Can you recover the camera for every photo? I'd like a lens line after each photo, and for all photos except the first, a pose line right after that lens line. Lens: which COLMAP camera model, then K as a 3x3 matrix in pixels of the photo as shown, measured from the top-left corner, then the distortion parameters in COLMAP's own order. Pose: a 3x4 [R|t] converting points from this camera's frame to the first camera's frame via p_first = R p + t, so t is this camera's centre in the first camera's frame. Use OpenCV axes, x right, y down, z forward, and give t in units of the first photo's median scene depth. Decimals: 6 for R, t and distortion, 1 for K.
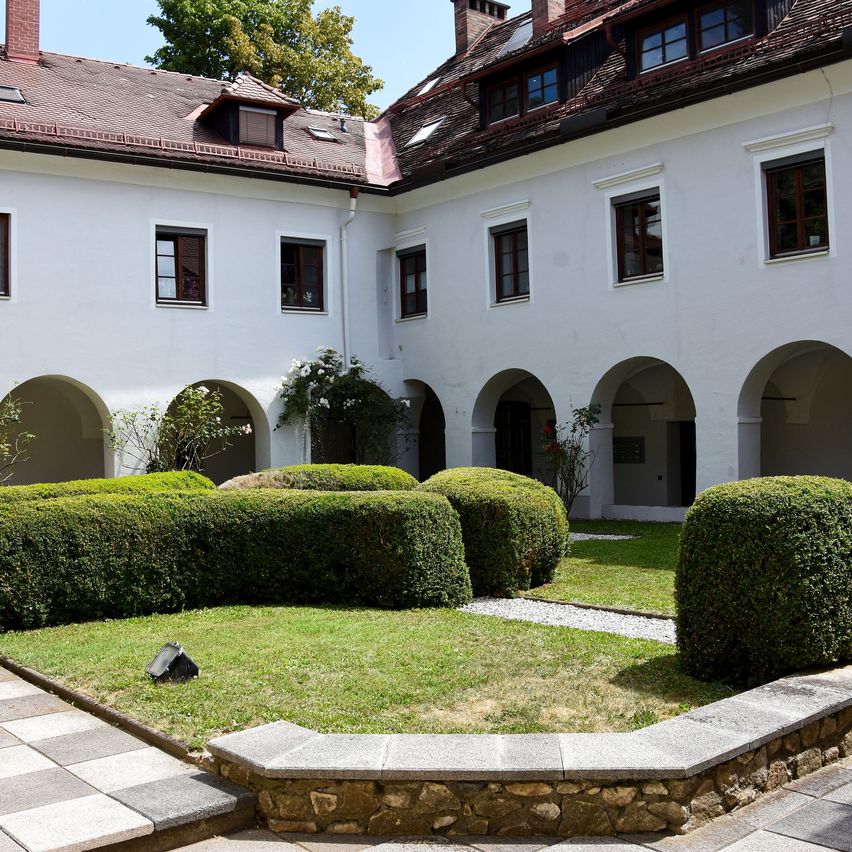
lens RADIAL K [[1061.0, 0, 426.0], [0, 1061.0, 426.0], [0, 0, 1]] dist [-0.135343, -0.011453]
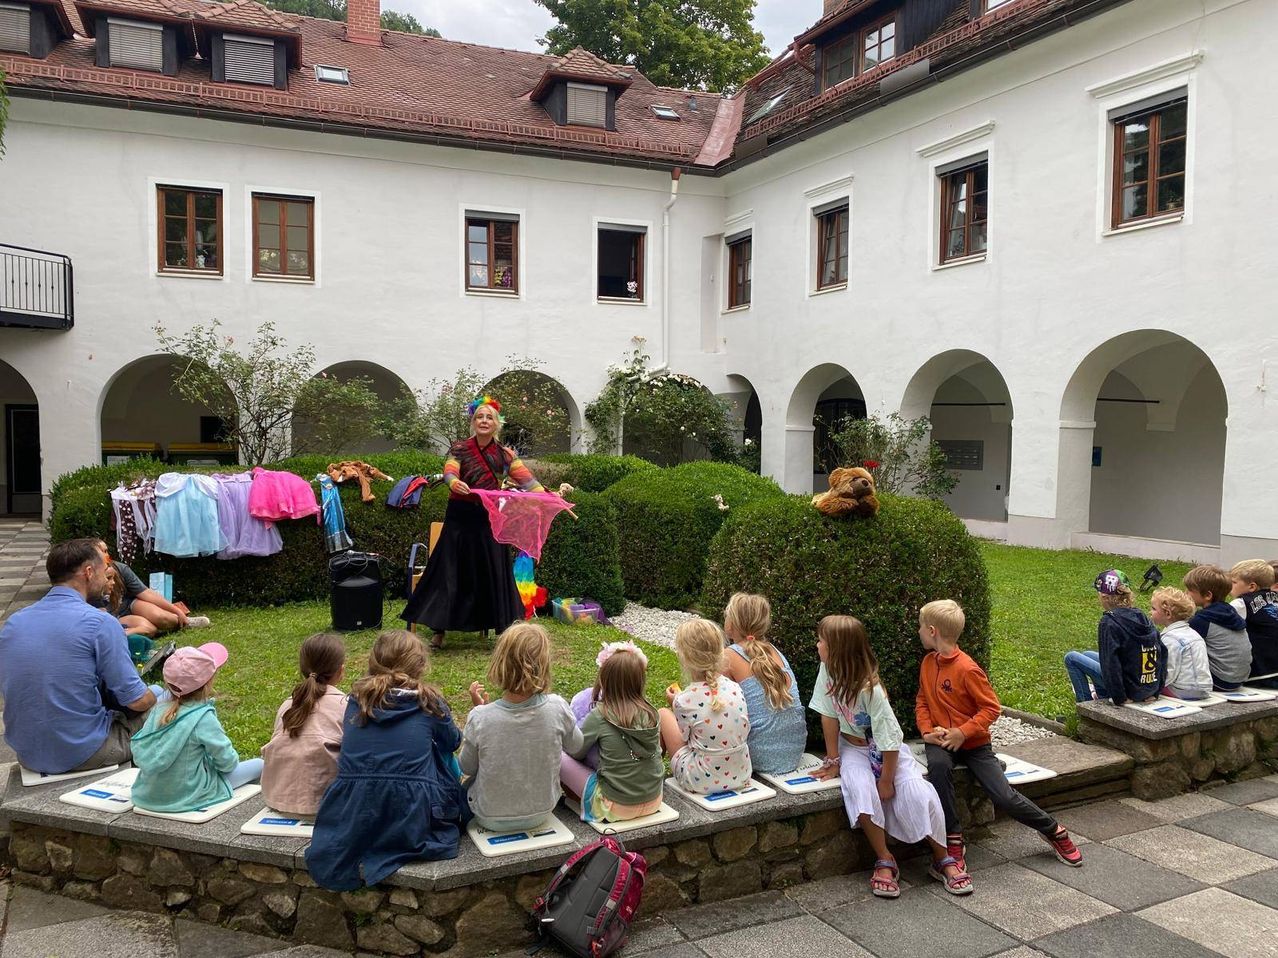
lens RADIAL K [[1013.2, 0, 637.0], [0, 1013.2, 500.0], [0, 0, 1]] dist [0.056605, -0.082546]
pose [[0.971174, 0.046228, -0.233846, 0.135244], [-0.028359, 0.996455, 0.079206, -0.000130], [0.236678, -0.070291, 0.969042, 0.085316]]
